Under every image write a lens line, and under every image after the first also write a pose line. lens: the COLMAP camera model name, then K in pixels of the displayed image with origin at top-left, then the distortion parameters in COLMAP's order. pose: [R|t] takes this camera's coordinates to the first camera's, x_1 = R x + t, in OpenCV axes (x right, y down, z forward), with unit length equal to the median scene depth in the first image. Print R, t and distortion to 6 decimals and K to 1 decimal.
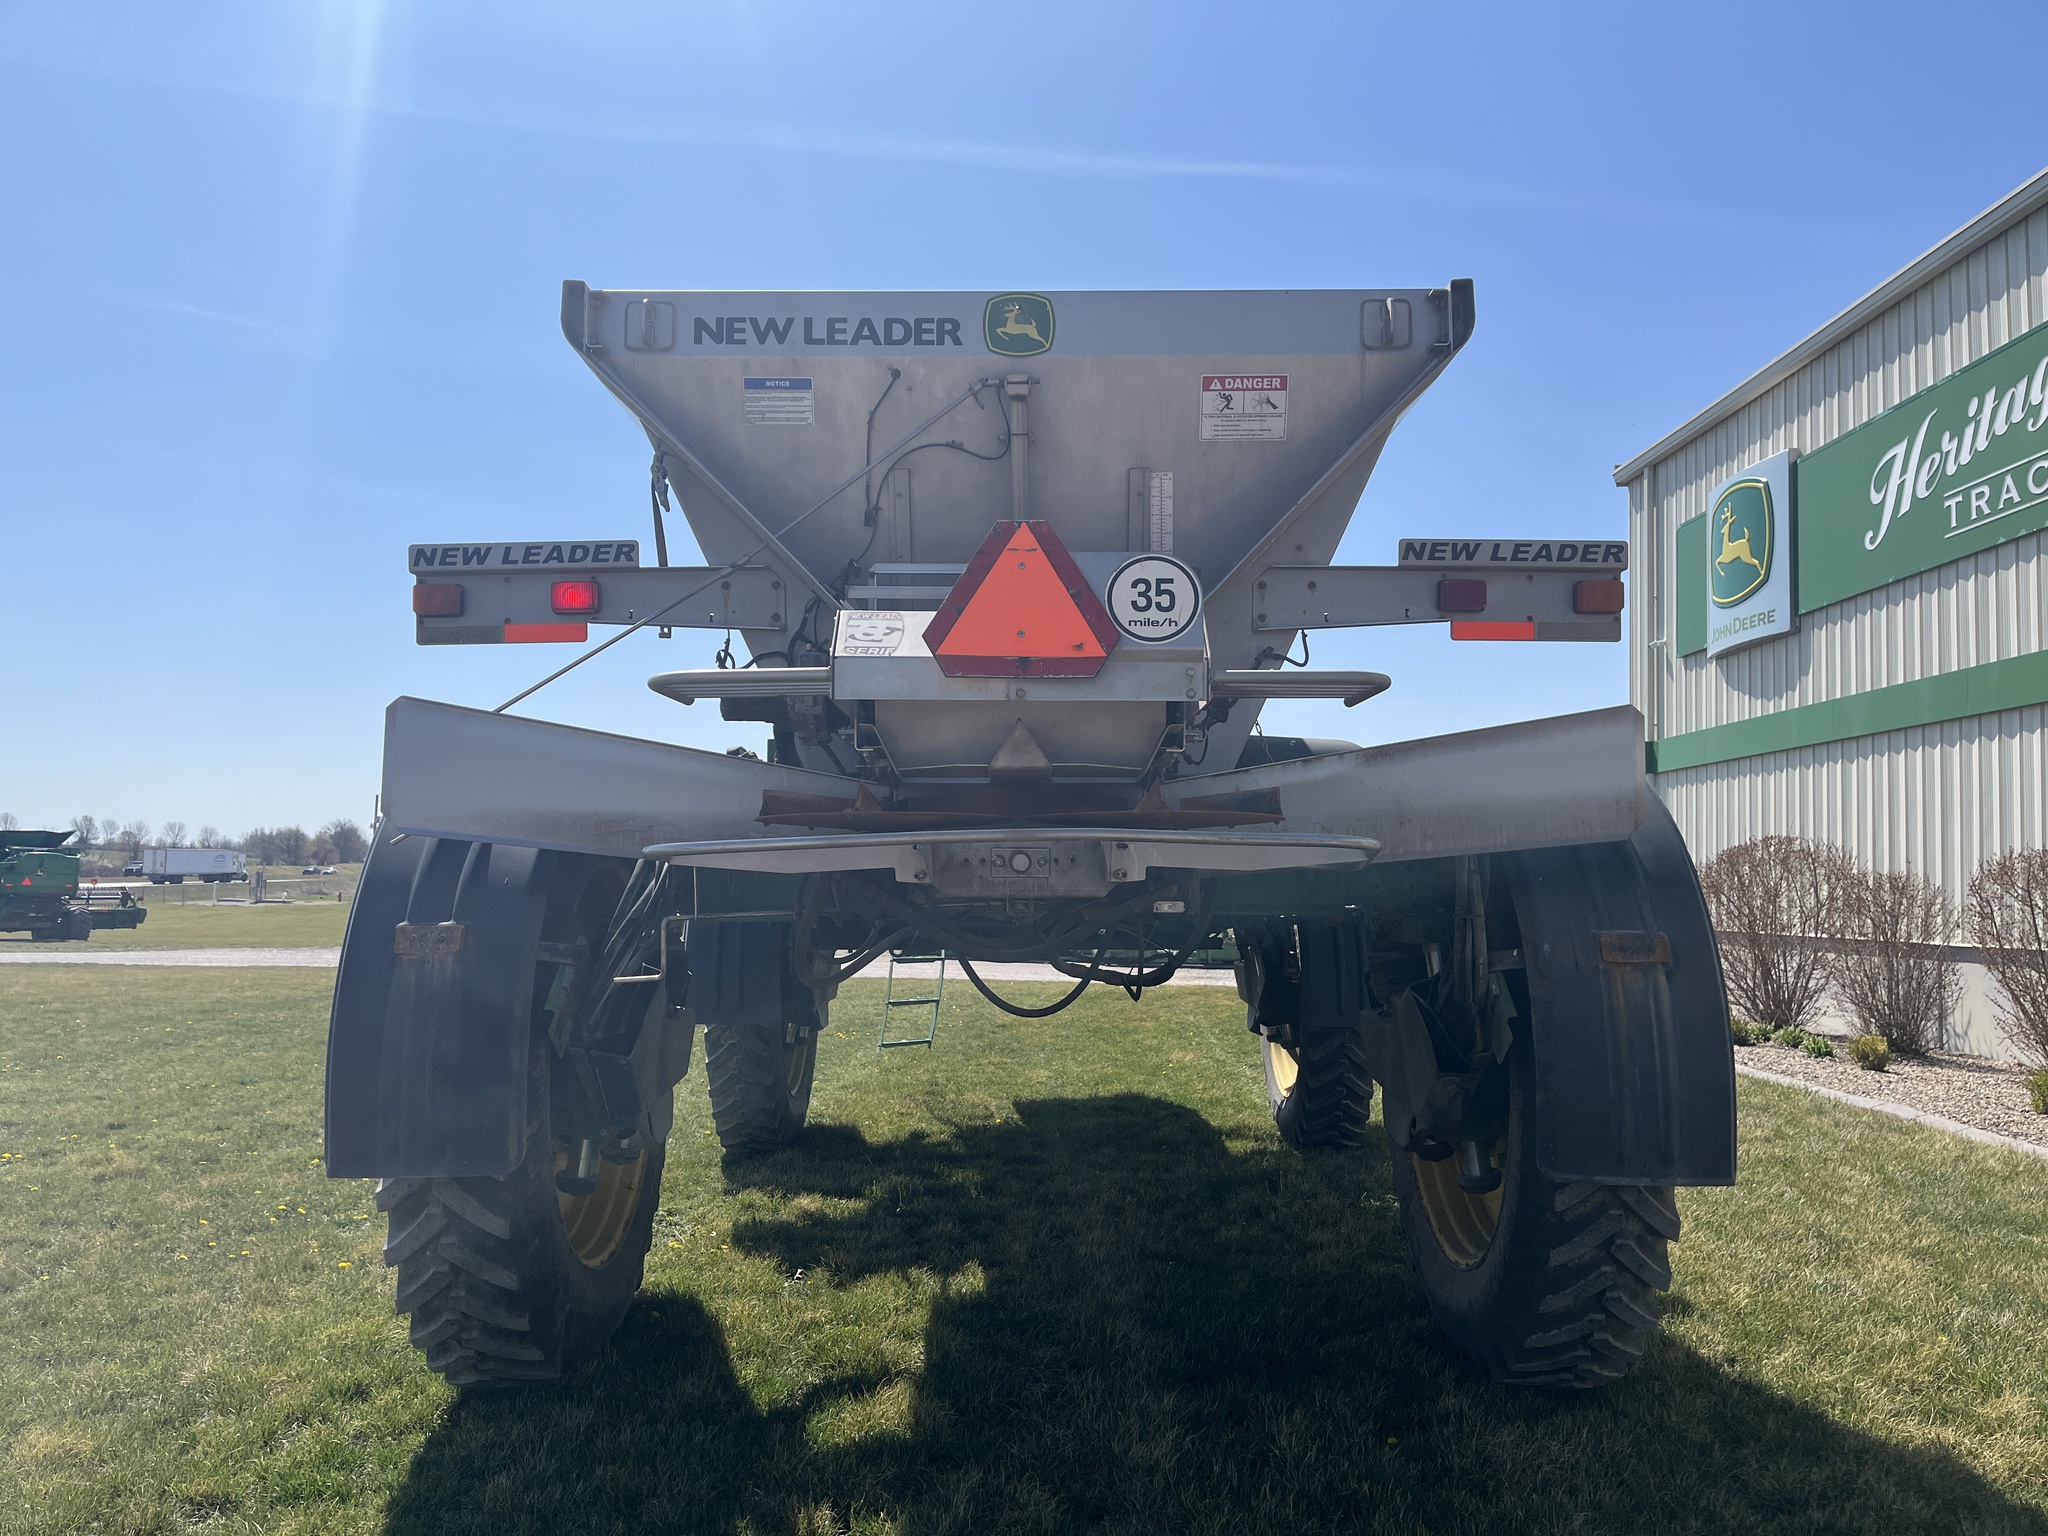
lens RADIAL K [[1557.0, 0, 1024.0], [0, 1557.0, 789.2], [0, 0, 1]] dist [0.063118, -0.078962]
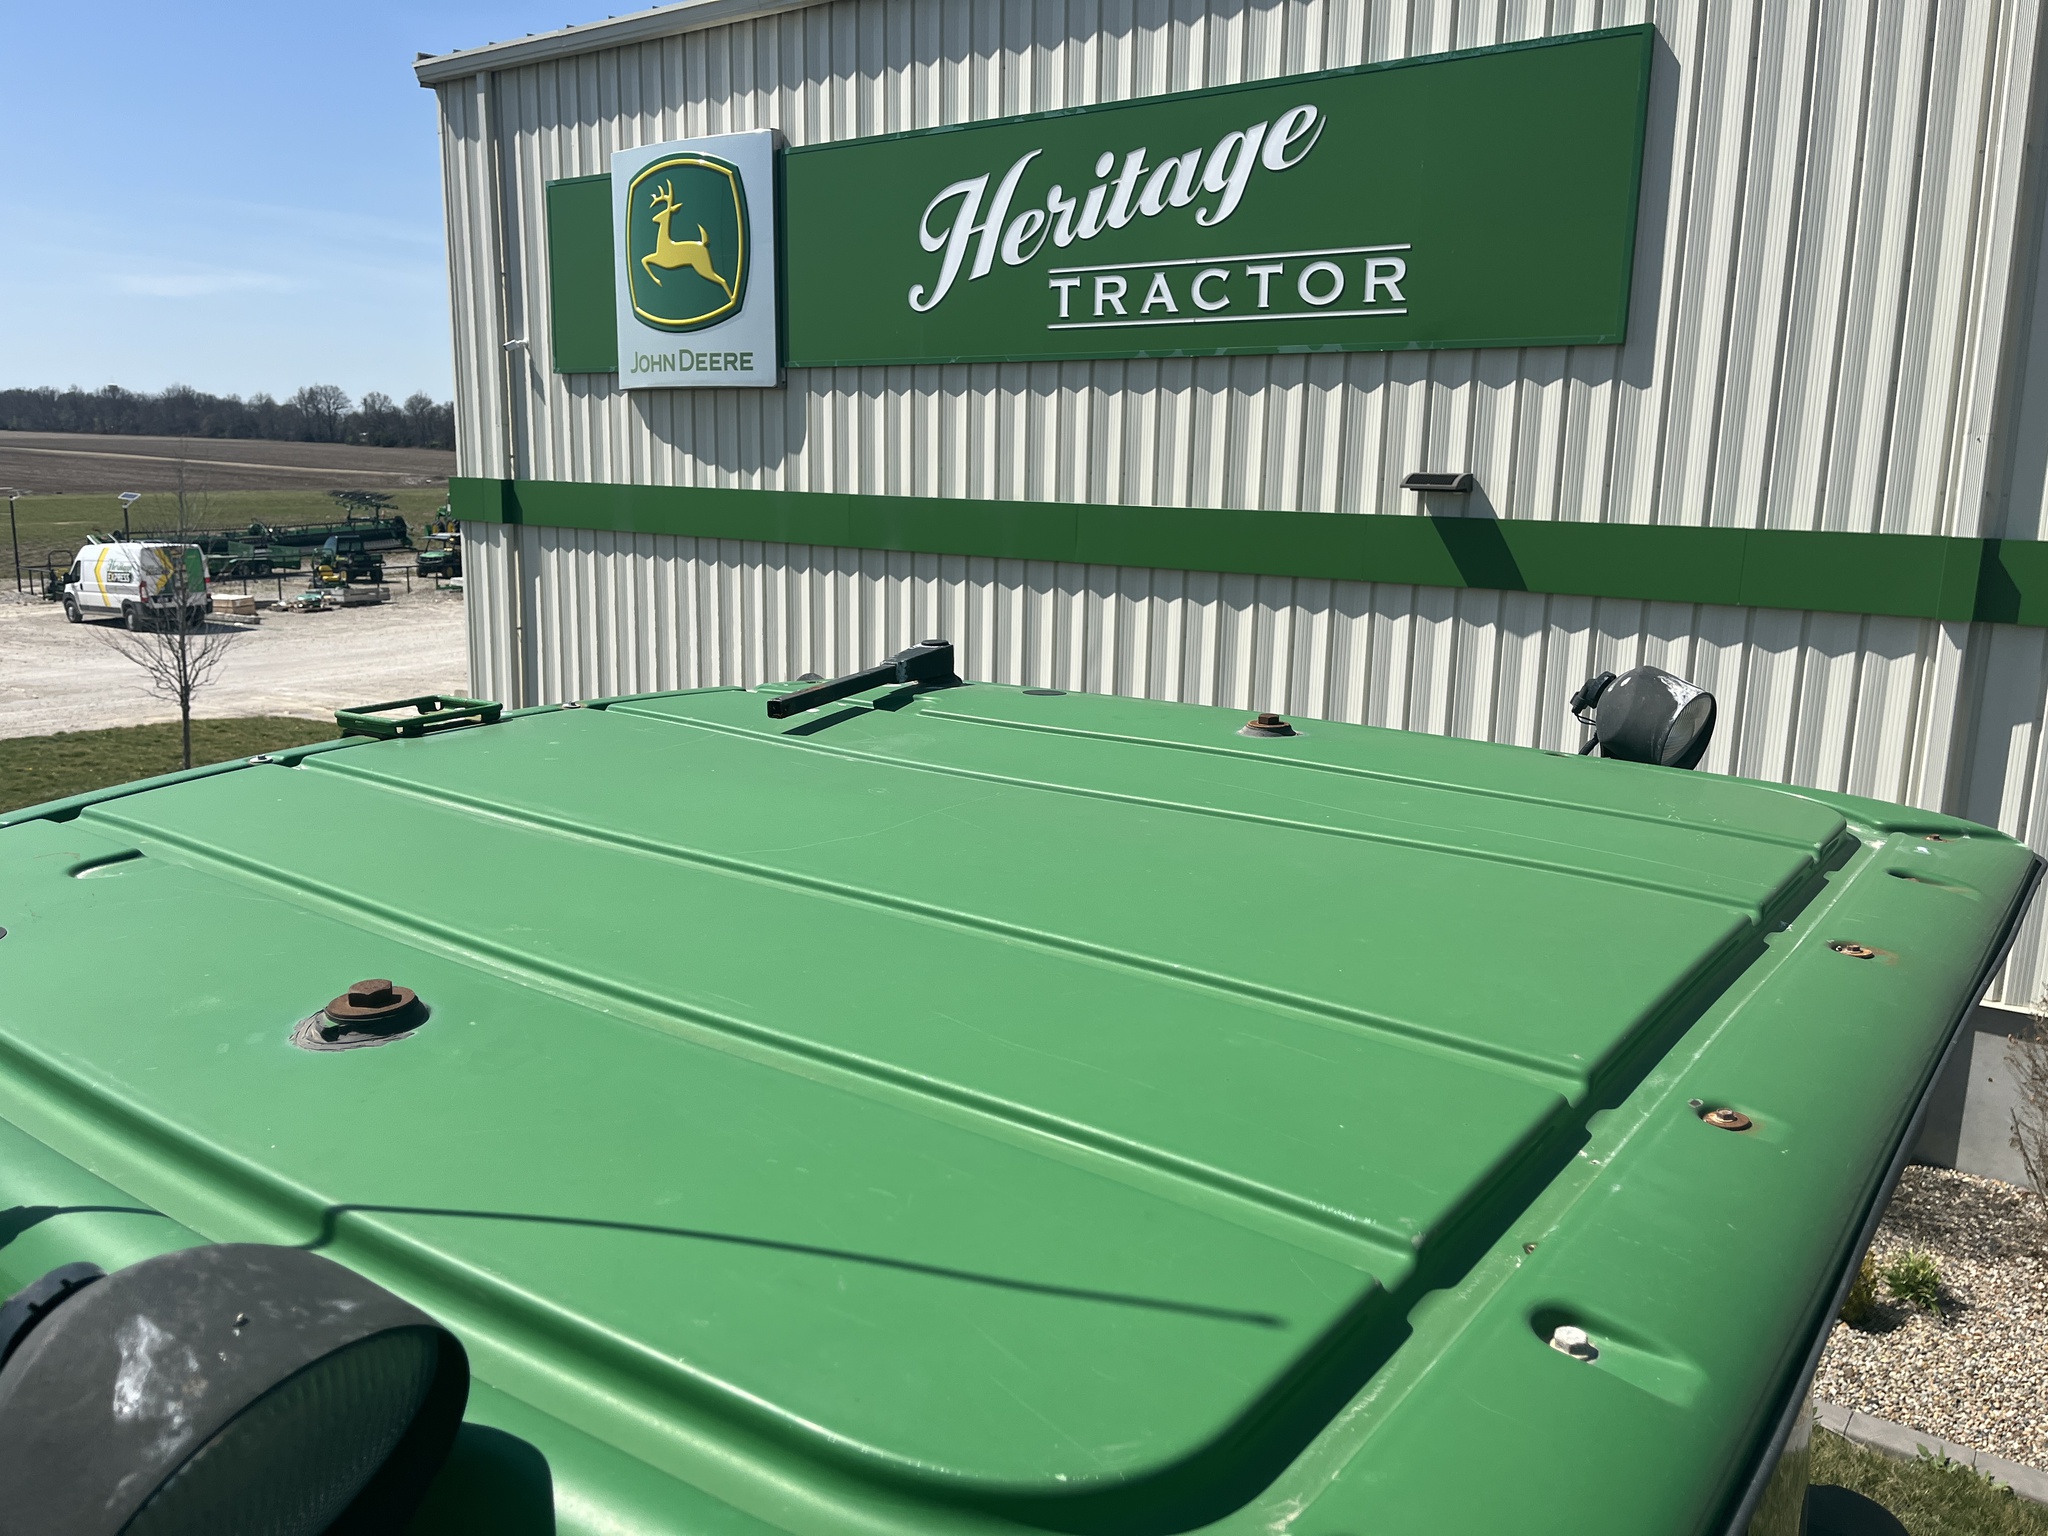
lens RADIAL K [[1557.0, 0, 1042.2], [0, 1557.0, 738.1], [0, 0, 1]] dist [0.063118, -0.078962]
pose [[0.602757, -0.142511, 0.785095, -0.070327], [-0.063173, 0.972310, 0.224996, -0.150935], [-0.795420, -0.185215, 0.577064, 0.569086]]
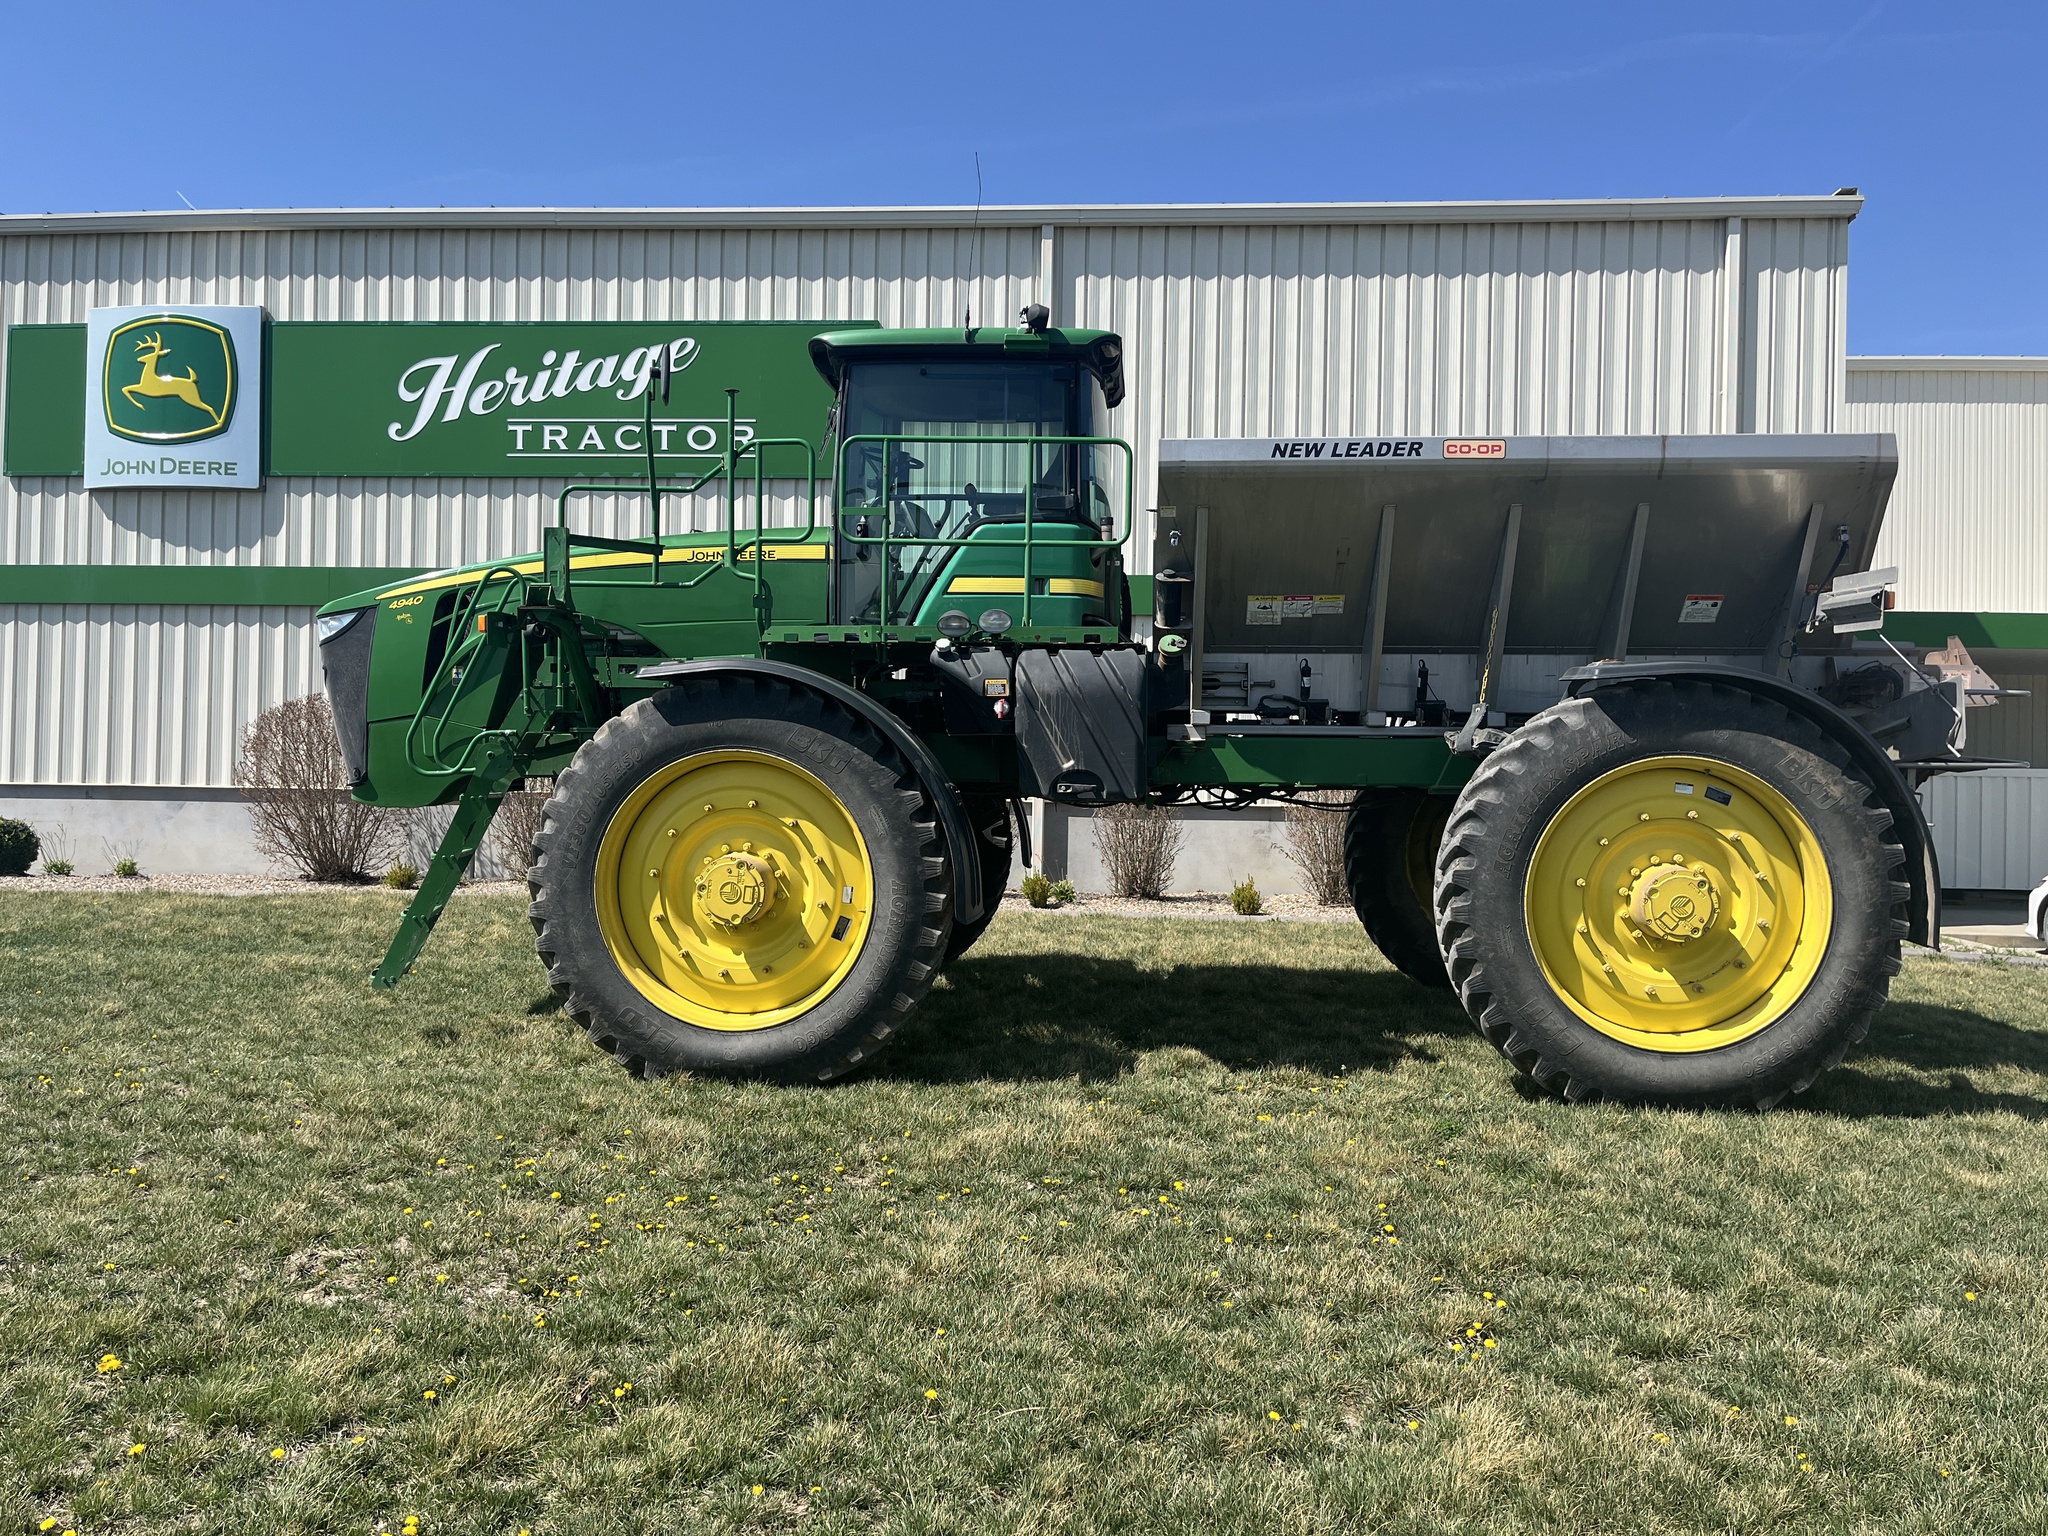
lens RADIAL K [[1557.0, 0, 1027.3], [0, 1557.0, 758.8], [0, 0, 1]] dist [0.063118, -0.078962]
pose [[0.079112, -0.000408, 0.996866, -0.640983], [-0.079748, 0.996792, 0.006737, 0.034785], [-0.993671, -0.080031, 0.078826, 0.549162]]
